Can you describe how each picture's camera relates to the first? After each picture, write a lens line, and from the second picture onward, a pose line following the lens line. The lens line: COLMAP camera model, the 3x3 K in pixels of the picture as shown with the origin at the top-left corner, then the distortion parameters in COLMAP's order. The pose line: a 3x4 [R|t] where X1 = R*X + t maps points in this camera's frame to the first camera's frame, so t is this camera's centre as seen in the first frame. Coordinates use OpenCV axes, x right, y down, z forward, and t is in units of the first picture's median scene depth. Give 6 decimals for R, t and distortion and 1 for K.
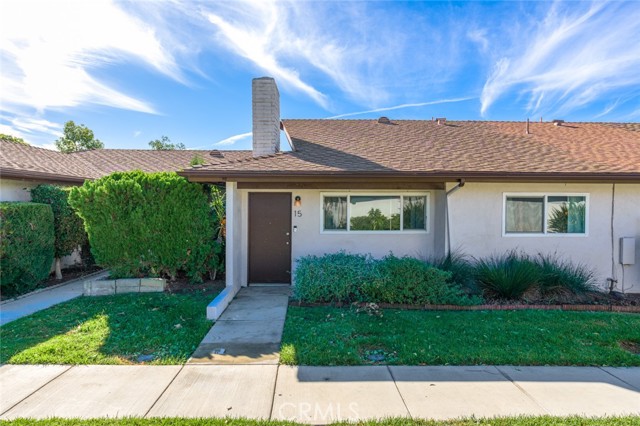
lens RADIAL K [[383.7, 0, 318.7], [0, 383.7, 211.7], [0, 0, 1]] dist [-0.003697, -0.001235]
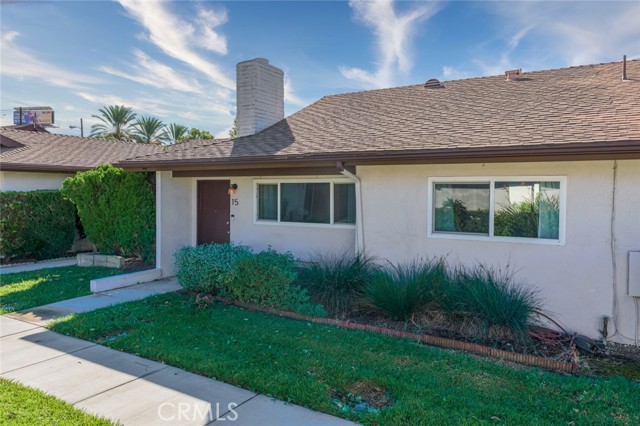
lens RADIAL K [[471.1, 0, 319.7], [0, 471.1, 201.8], [0, 0, 1]] dist [0.003669, 0.002589]
pose [[0.841501, 0.014631, -0.540058, 0.785419], [-0.013014, 0.999892, 0.006810, -0.006653], [0.540099, 0.001297, 0.841600, 0.127616]]
